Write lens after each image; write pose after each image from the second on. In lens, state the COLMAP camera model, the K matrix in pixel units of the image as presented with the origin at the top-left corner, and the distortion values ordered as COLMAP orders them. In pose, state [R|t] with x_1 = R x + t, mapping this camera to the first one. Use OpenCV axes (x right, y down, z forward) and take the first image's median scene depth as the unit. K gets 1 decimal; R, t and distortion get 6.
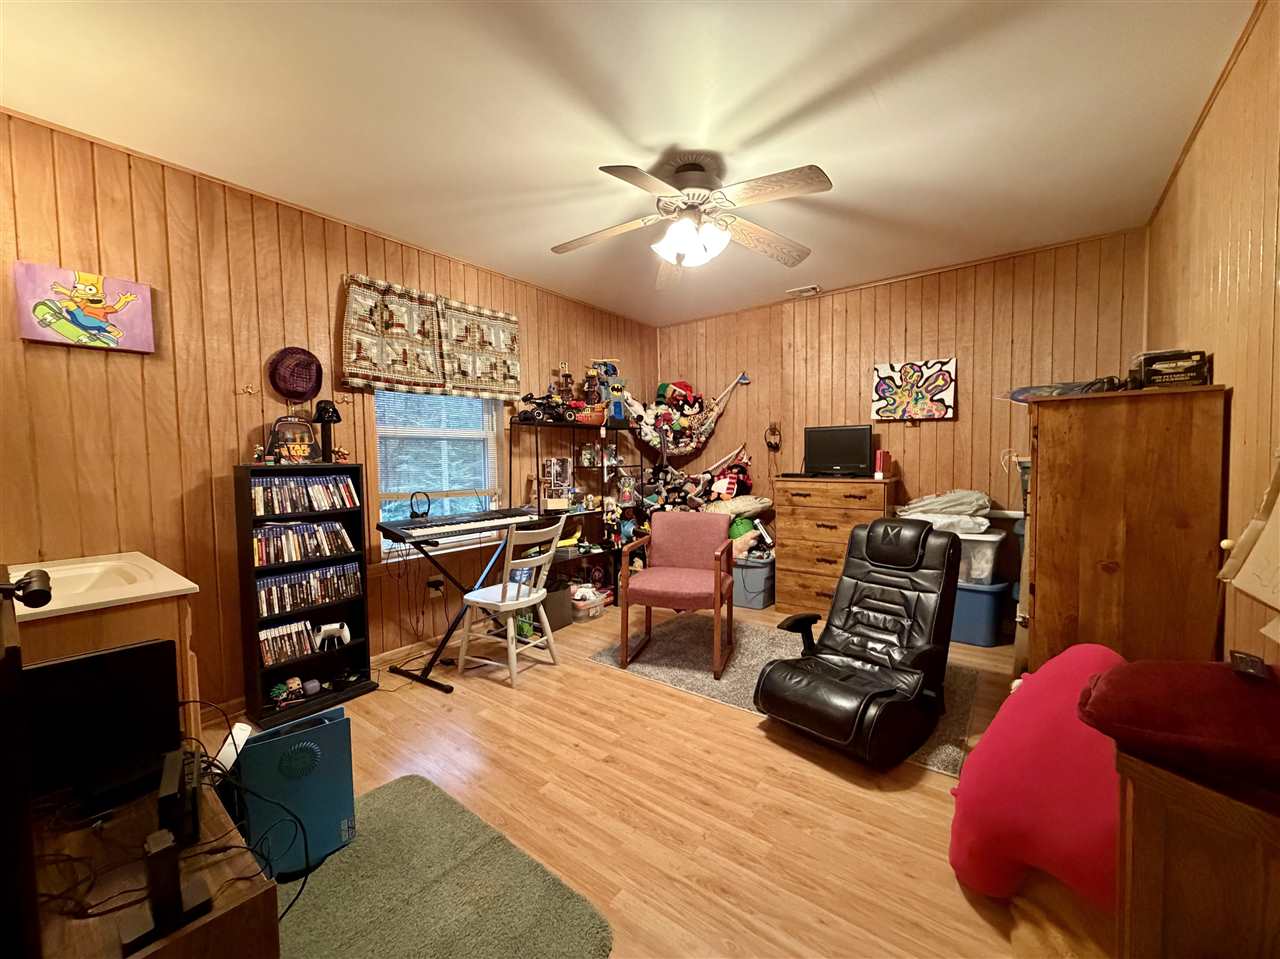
lens RADIAL K [[511.4, 0, 637.9], [0, 511.4, 481.5], [0, 0, 1]] dist [0.000945, 0.000499]
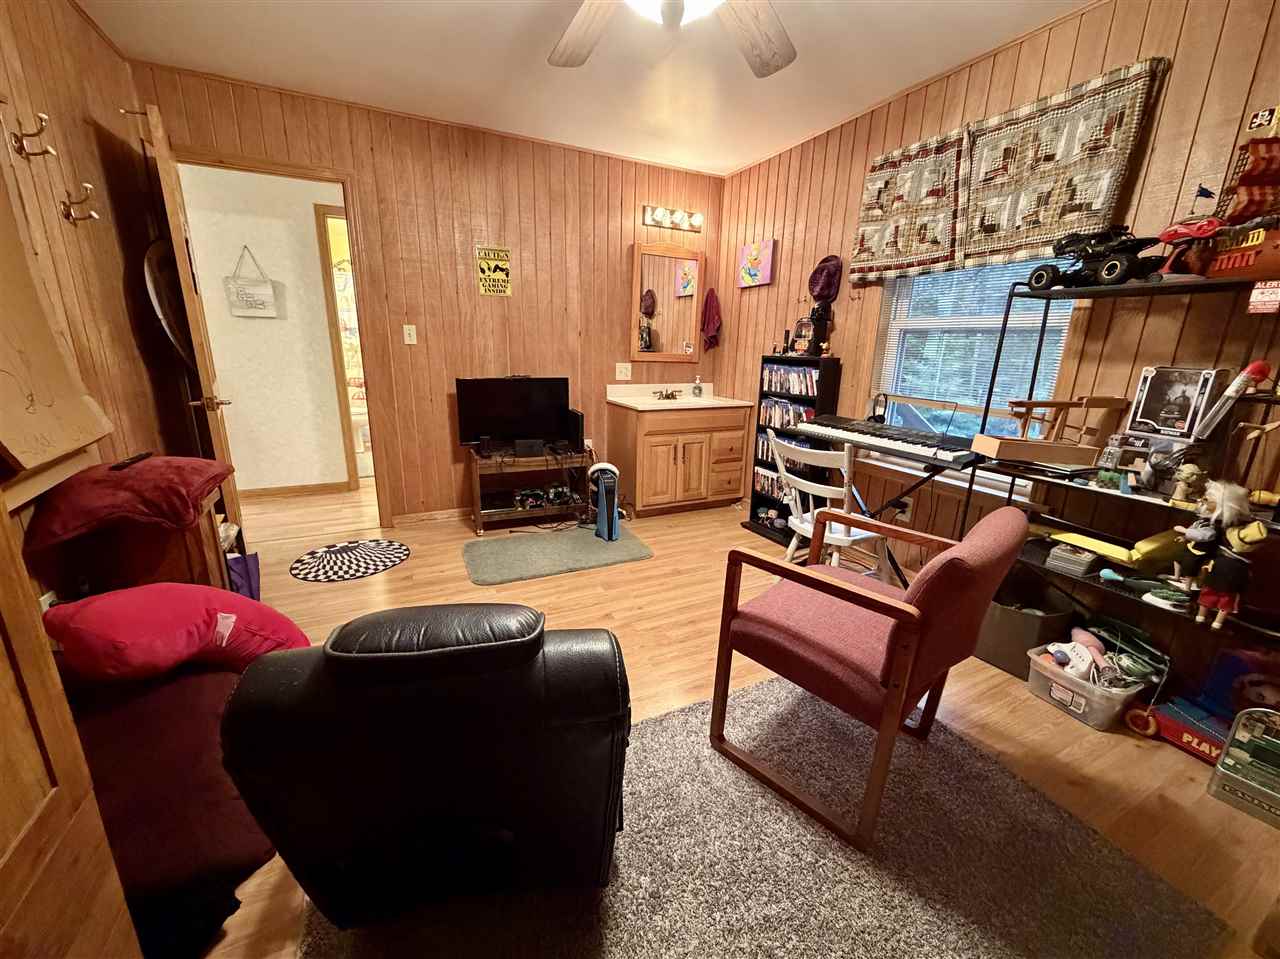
lens RADIAL K [[511.4, 0, 637.6], [0, 511.4, 479.1], [0, 0, 1]] dist [0.000945, 0.000499]
pose [[-0.450216, 0.233042, -0.861973, 0.590625], [-0.056308, 0.956011, 0.287876, -0.072334], [0.891142, 0.178143, -0.417290, 1.037237]]
